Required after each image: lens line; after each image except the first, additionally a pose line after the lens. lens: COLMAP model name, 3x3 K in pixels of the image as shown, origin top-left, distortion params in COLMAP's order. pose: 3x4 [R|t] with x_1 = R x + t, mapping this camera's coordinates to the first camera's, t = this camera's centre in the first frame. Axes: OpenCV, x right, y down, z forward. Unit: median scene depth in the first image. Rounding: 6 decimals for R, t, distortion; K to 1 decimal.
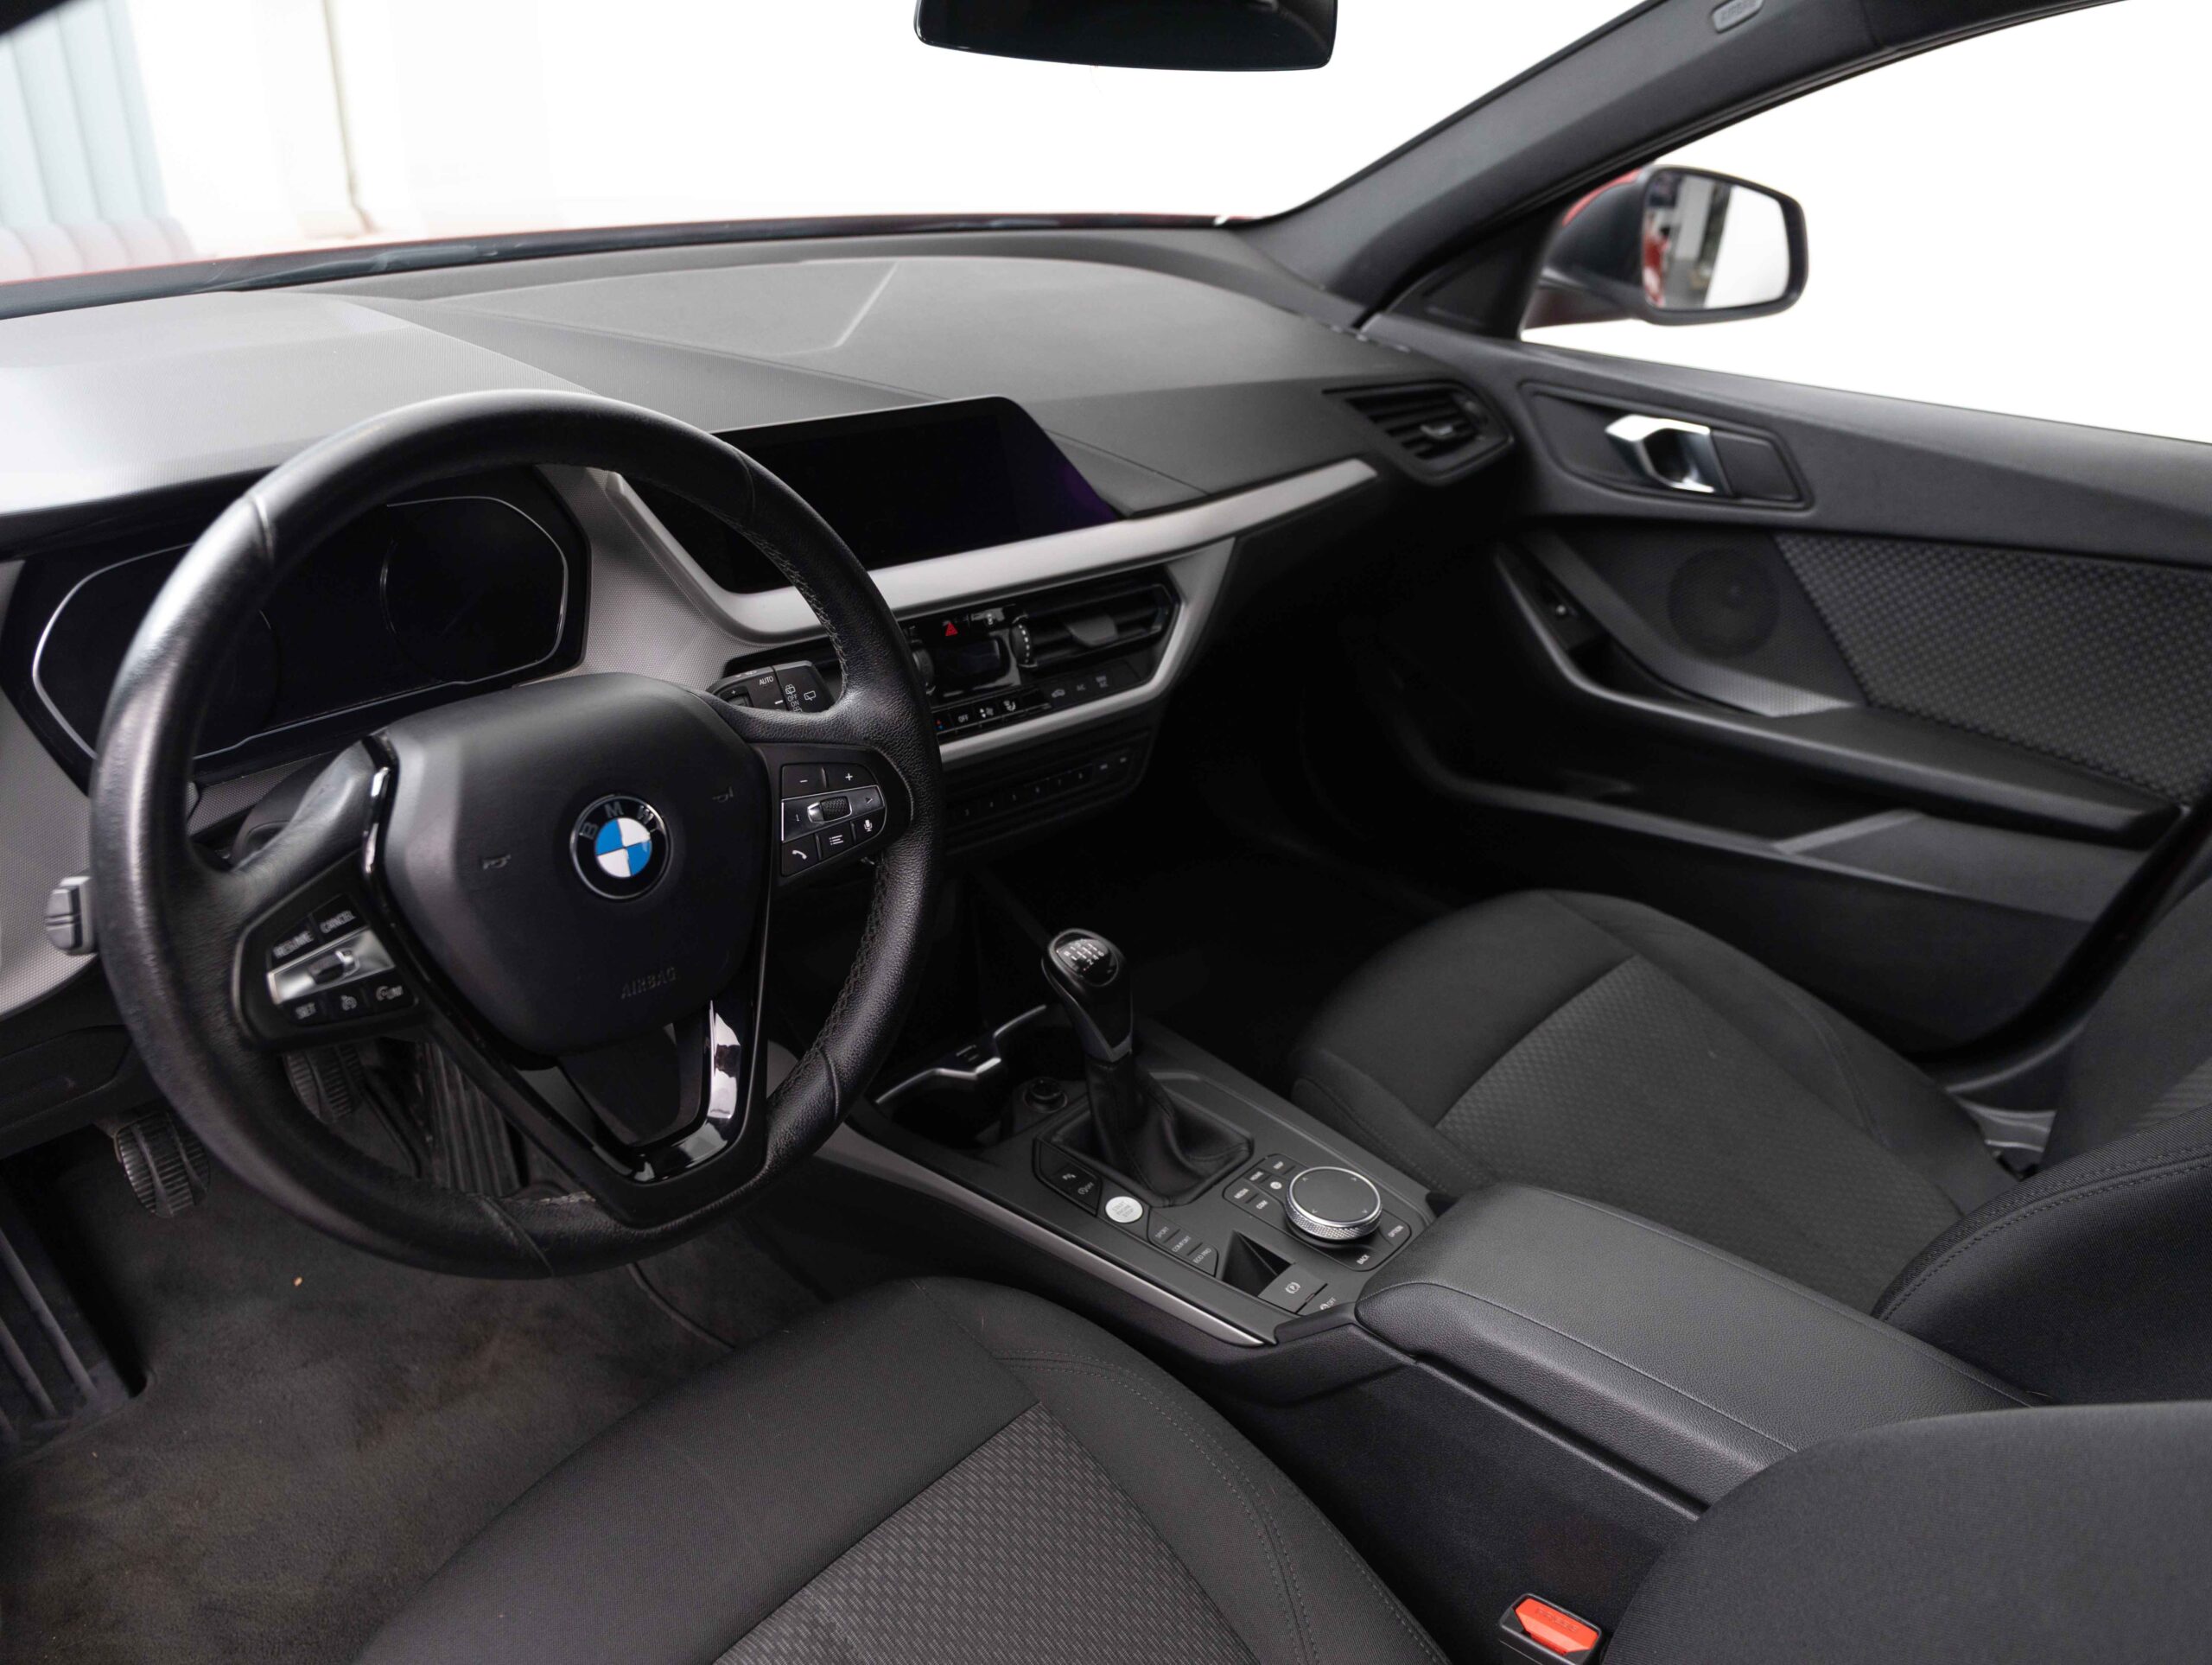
lens RADIAL K [[1580.9, 0, 1115.5], [0, 1580.9, 792.5], [0, 0, 1]] dist [0.028495, 0.002541]
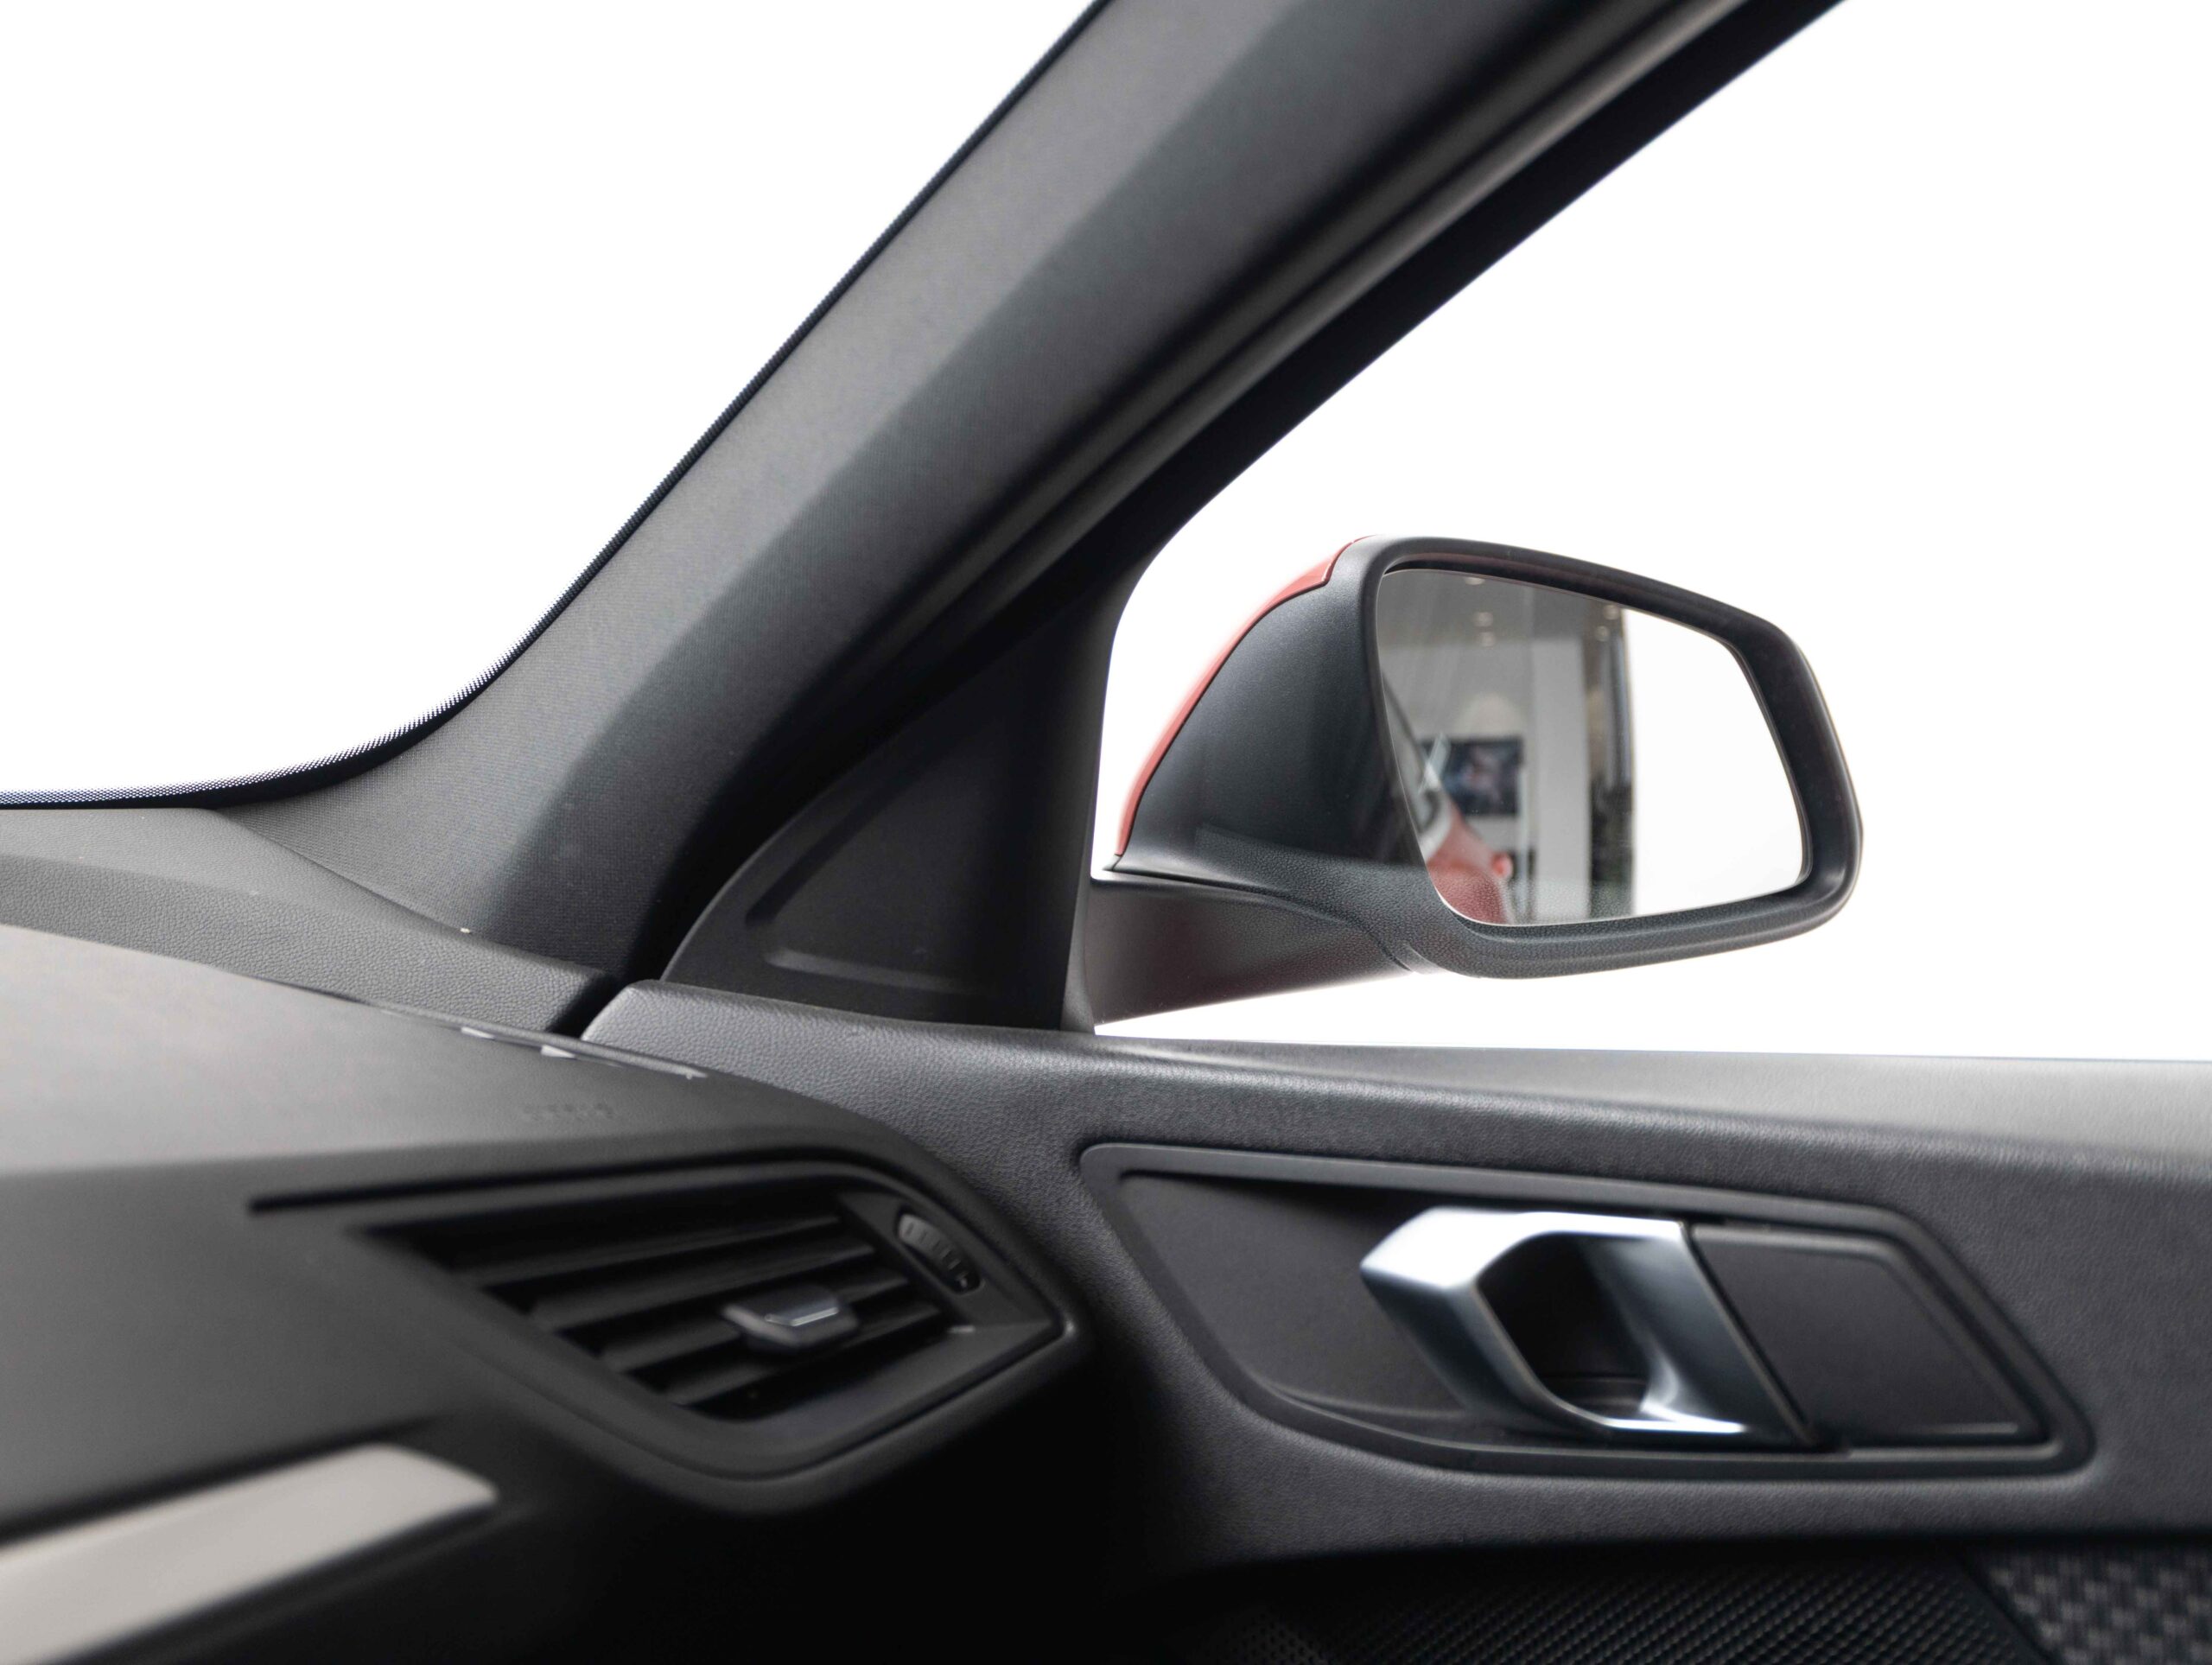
lens RADIAL K [[2431.7, 0, 1109.5], [0, 2431.7, 830.7], [0, 0, 1]] dist [-0.024537, 0.000000]
pose [[0.990767, -0.075151, 0.112839, 0.214496], [0.117133, 0.893590, -0.433332, -0.106789], [-0.068266, 0.442548, 0.894143, 0.550060]]
